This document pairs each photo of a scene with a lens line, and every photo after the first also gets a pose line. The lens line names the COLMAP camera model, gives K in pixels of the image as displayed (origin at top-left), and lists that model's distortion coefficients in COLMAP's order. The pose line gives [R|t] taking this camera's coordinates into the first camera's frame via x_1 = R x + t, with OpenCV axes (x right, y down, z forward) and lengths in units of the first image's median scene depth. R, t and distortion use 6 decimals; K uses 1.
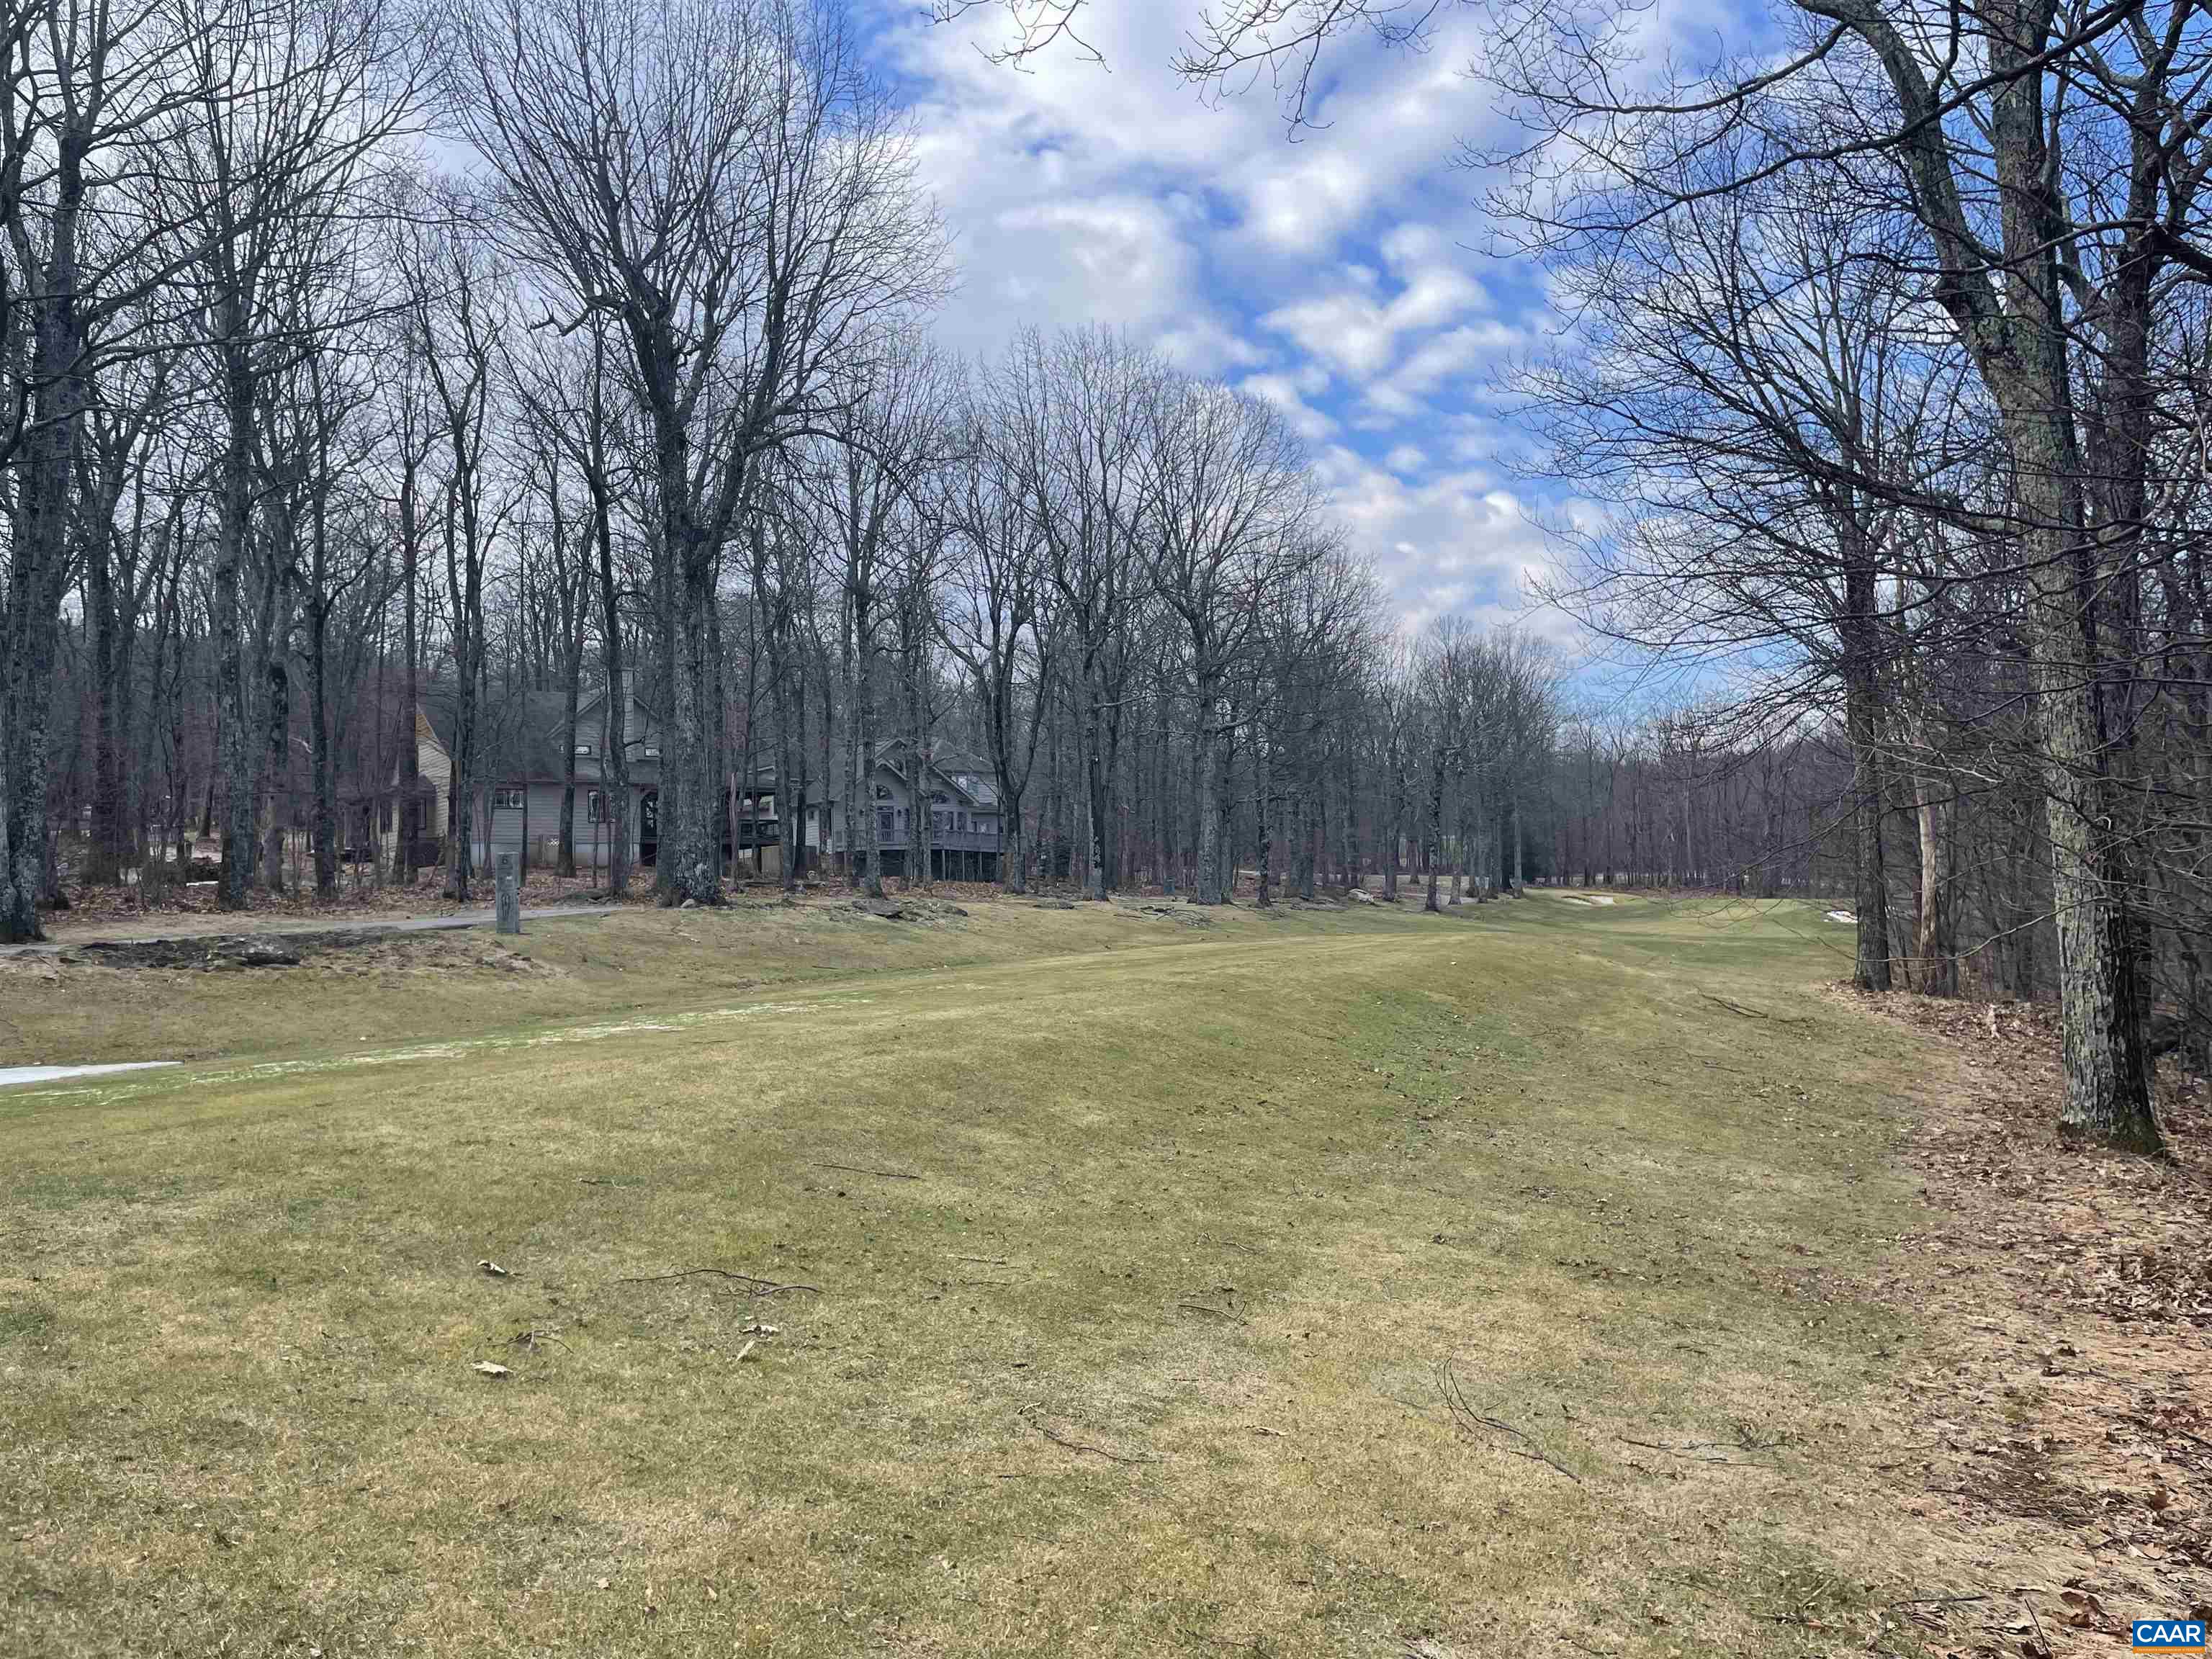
lens RADIAL K [[1693.5, 0, 1106.0], [0, 1693.5, 829.5], [0, 0, 1]] dist [0.060970, -0.100752]
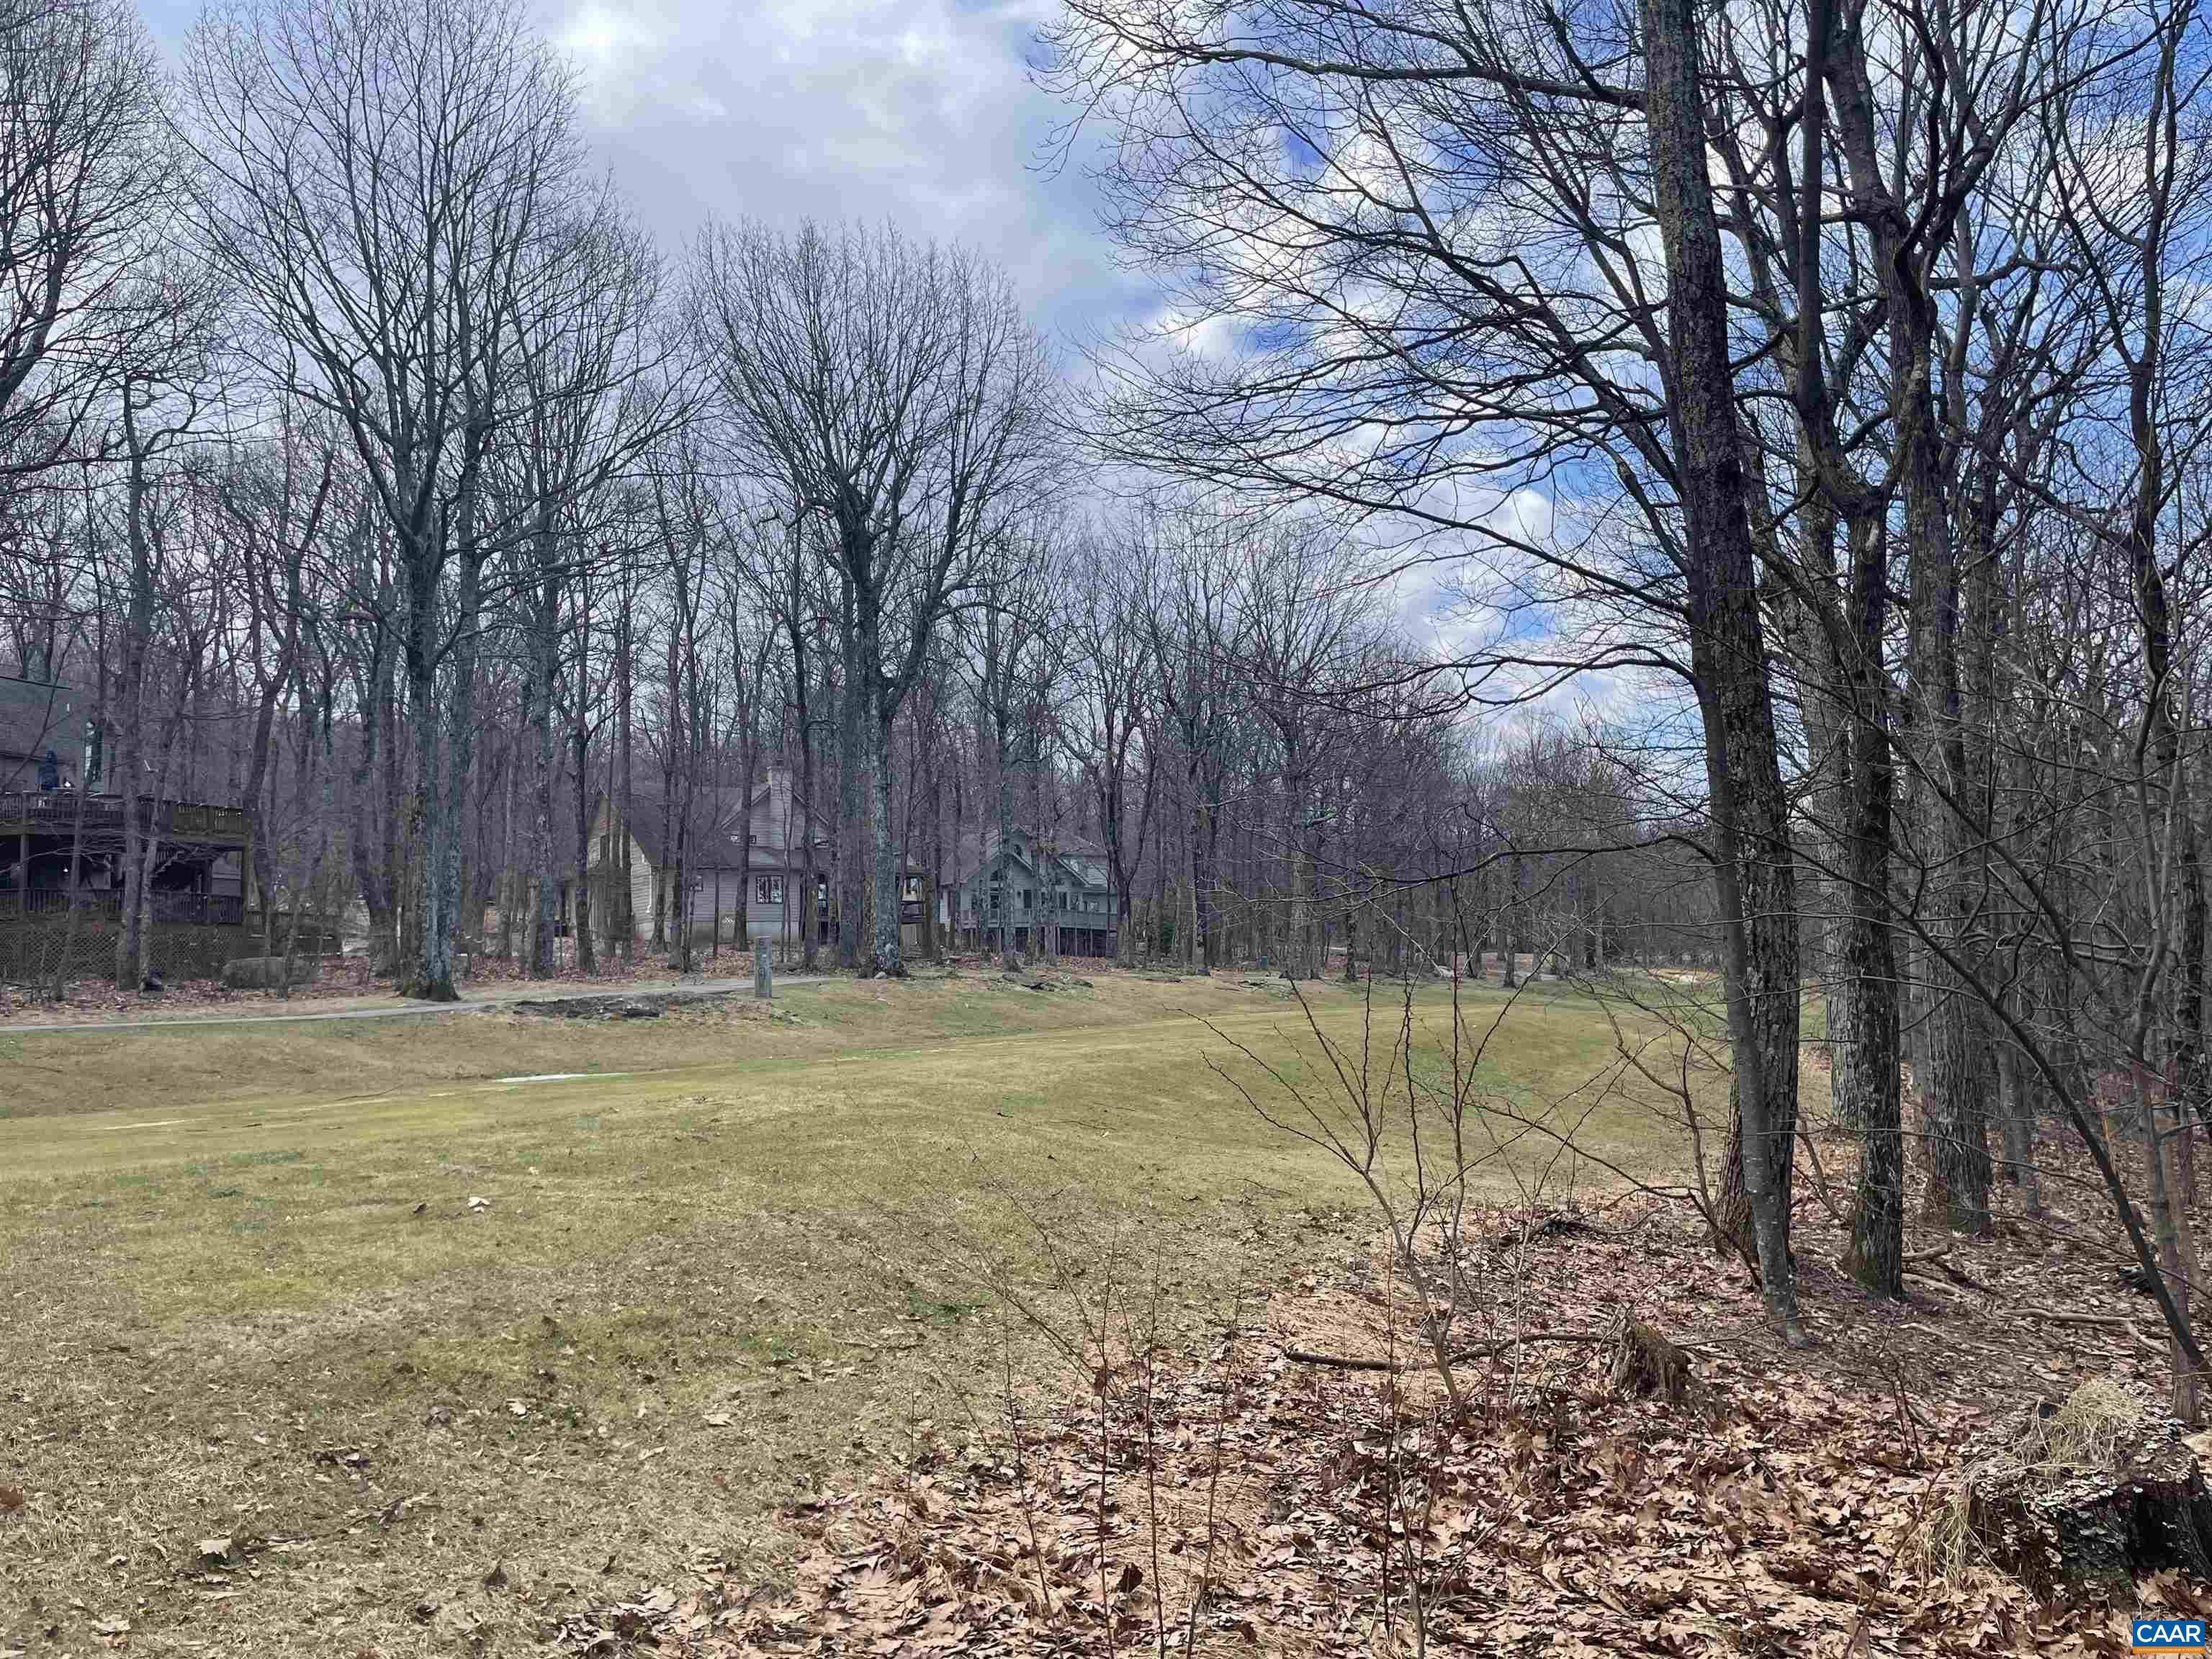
lens RADIAL K [[1686.3, 0, 1107.0], [0, 1686.3, 862.0], [0, 0, 1]] dist [0.069206, -0.102514]
pose [[0.998392, 0.004511, -0.056516, -0.003071], [-0.005870, 0.999697, -0.023905, -0.005872], [0.056391, 0.024198, 0.998115, -0.122685]]
